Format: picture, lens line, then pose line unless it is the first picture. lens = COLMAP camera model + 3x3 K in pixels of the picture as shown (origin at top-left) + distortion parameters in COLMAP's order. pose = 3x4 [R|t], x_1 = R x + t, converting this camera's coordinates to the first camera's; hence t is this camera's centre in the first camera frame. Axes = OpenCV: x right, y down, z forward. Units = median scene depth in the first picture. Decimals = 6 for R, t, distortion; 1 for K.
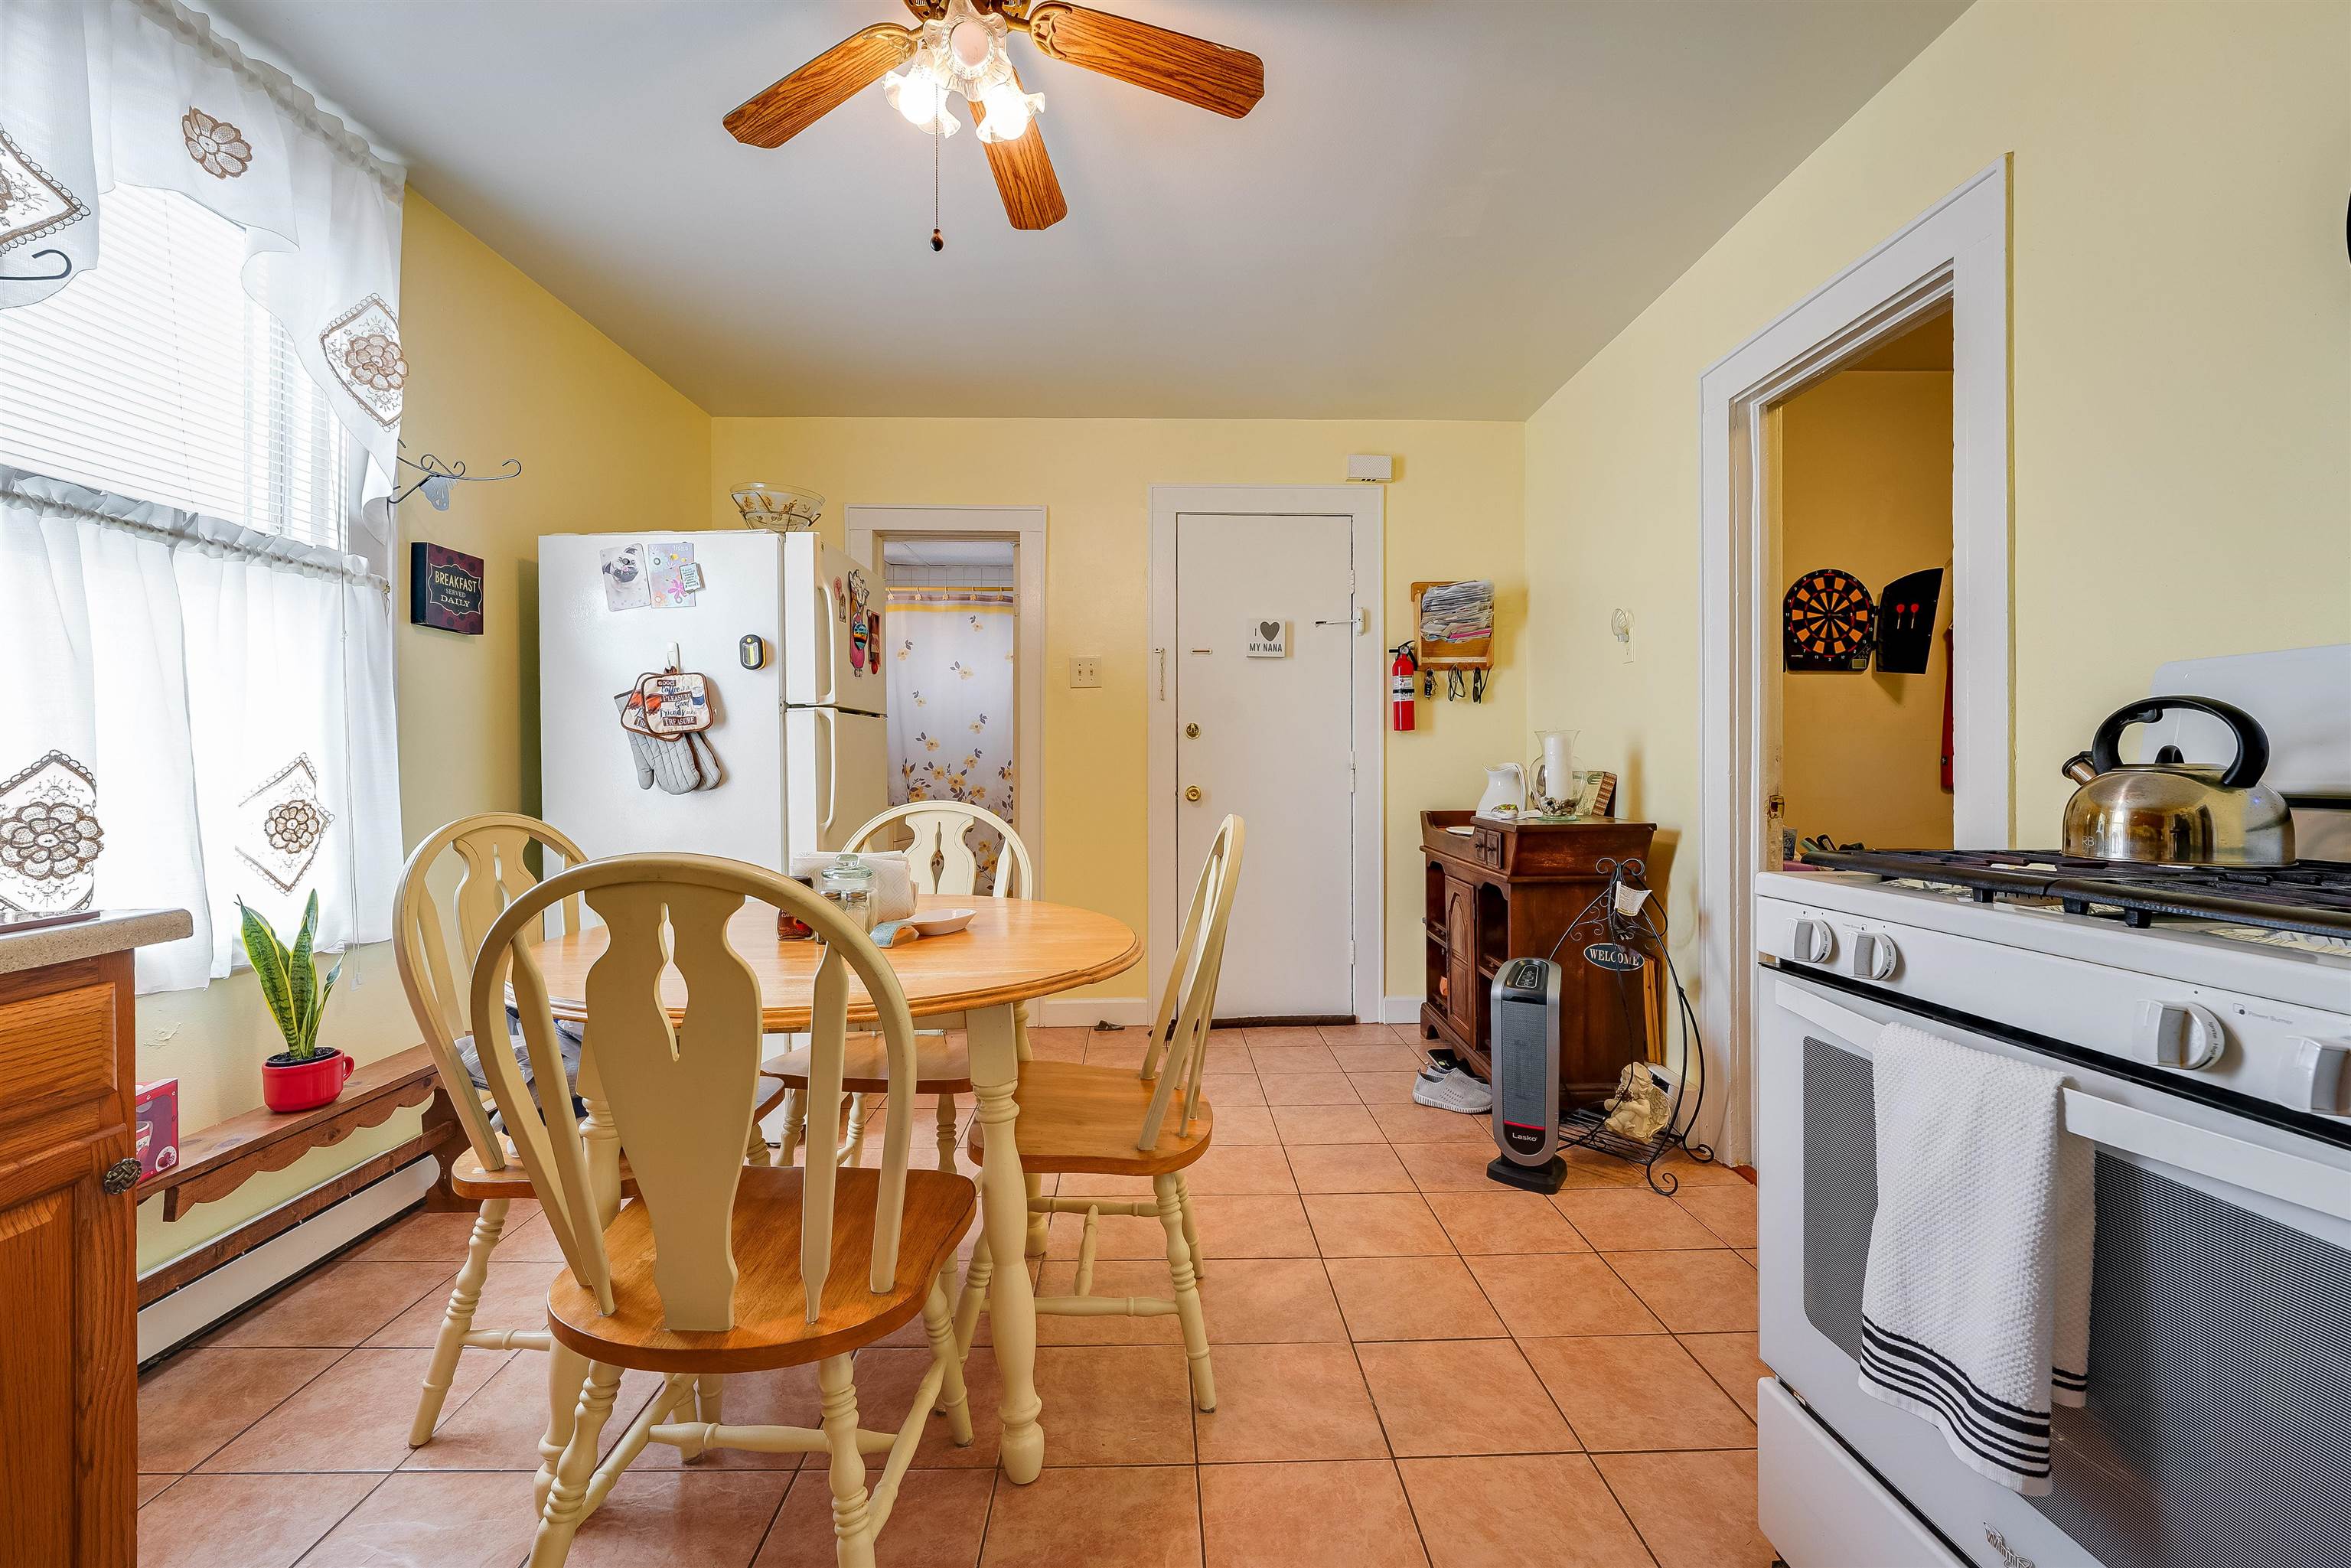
lens RADIAL K [[949.6, 0, 1164.0], [0, 949.6, 766.8], [0, 0, 1]] dist [-0.011375, 0.001198]
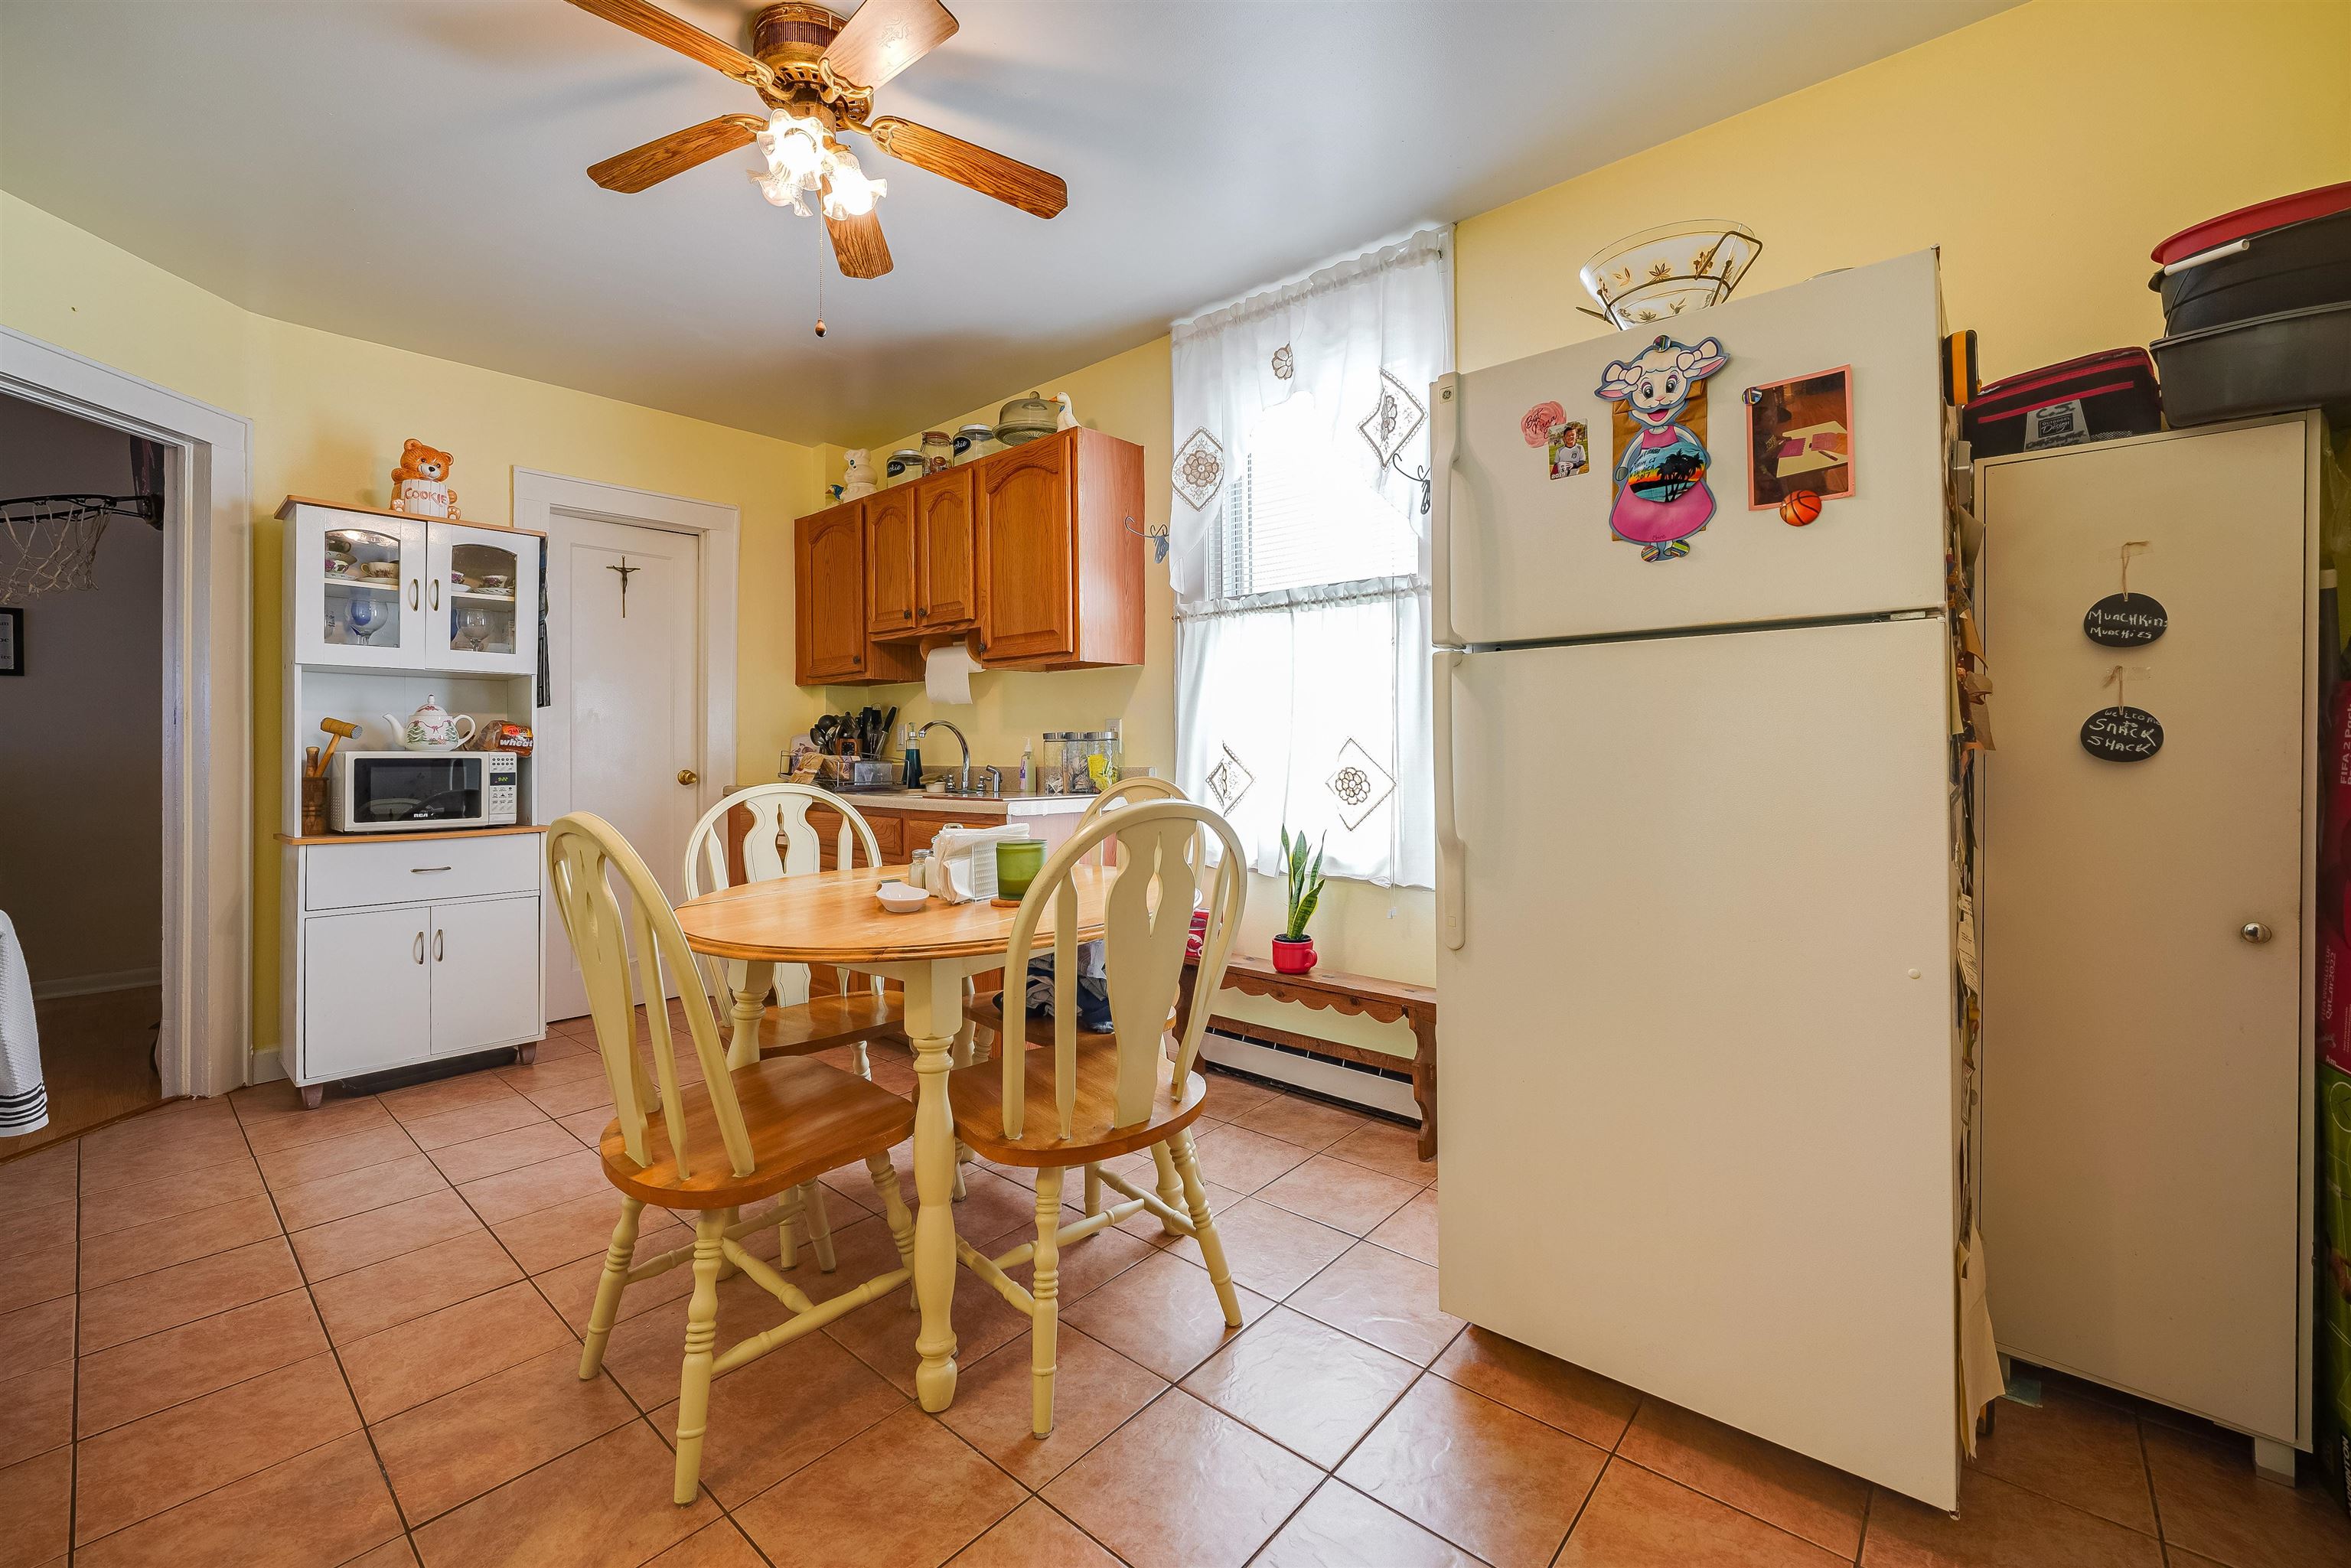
lens RADIAL K [[949.6, 0, 1179.5], [0, 949.6, 739.4], [0, 0, 1]] dist [-0.011375, 0.001198]
pose [[-0.664854, 0.007514, -0.746935, 0.307157], [0.008430, 0.999961, 0.002555, -0.012039], [0.746926, -0.004598, -0.664892, 1.756458]]
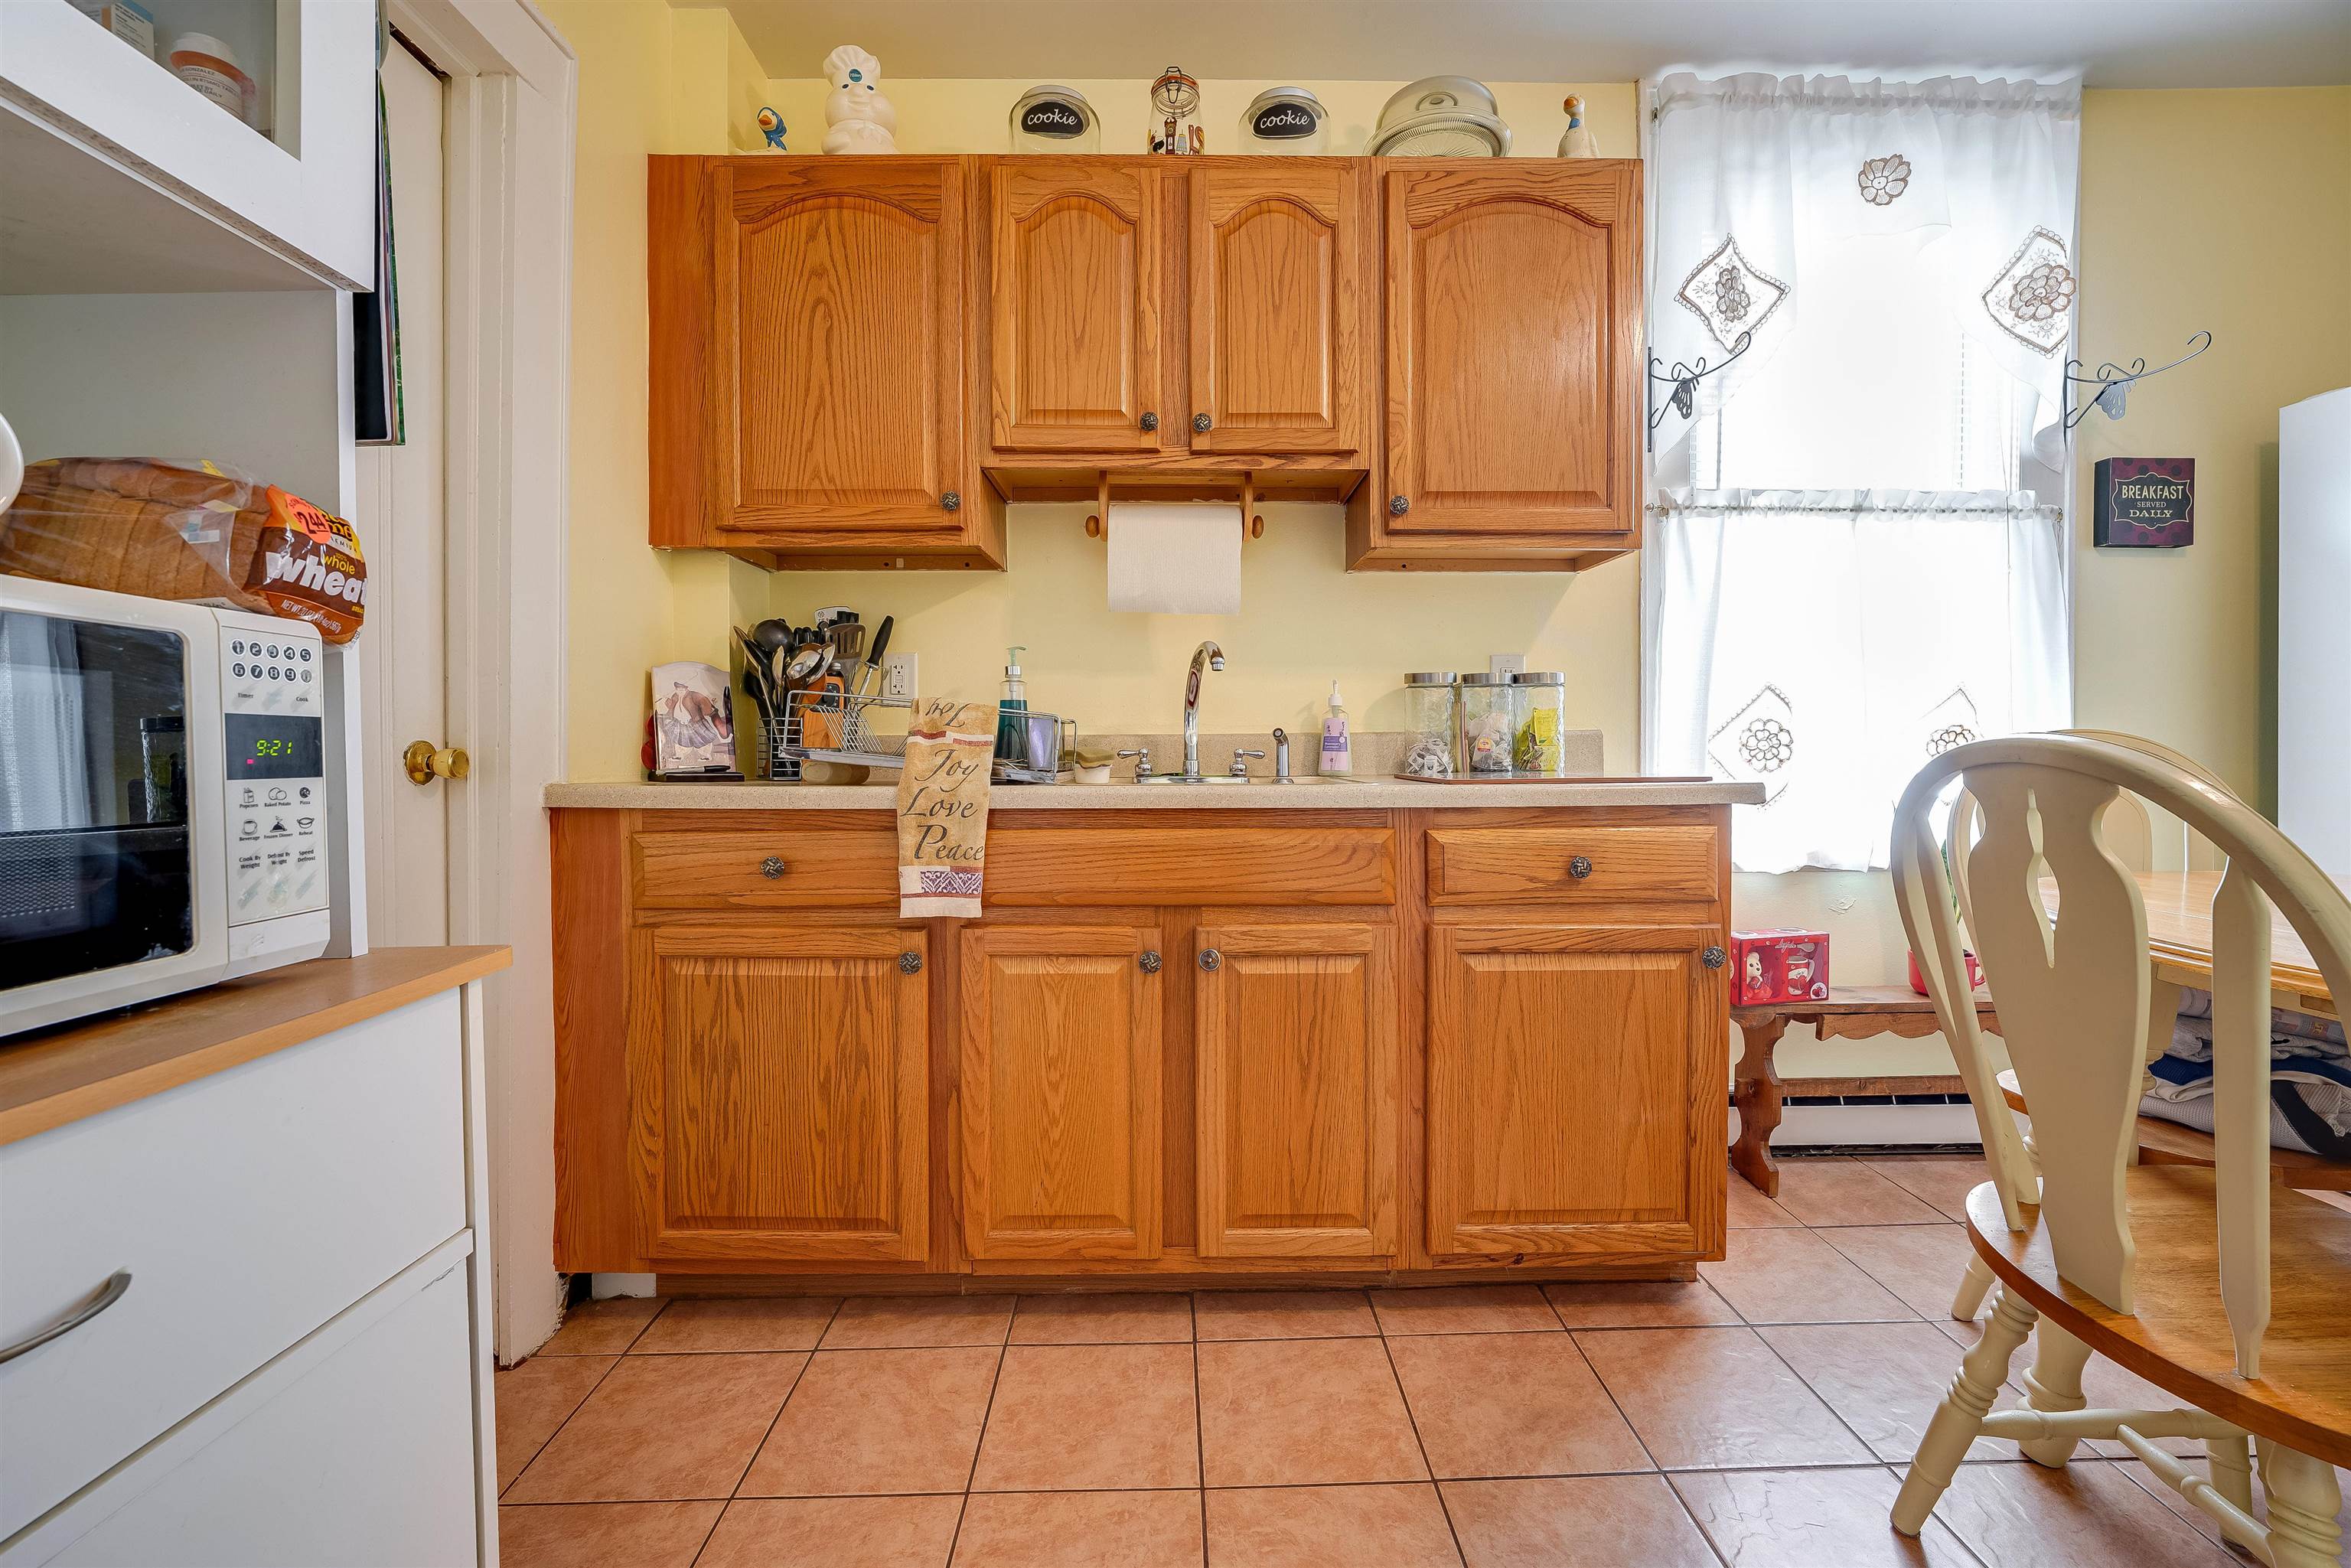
lens RADIAL K [[949.6, 0, 1184.9], [0, 949.6, 746.5], [0, 0, 1]] dist [-0.011375, 0.001198]
pose [[0.000574, 0.018304, -0.999832, 0.192956], [-0.003843, 0.999825, 0.018302, 0.044139], [0.999992, 0.003832, 0.000644, 0.089432]]
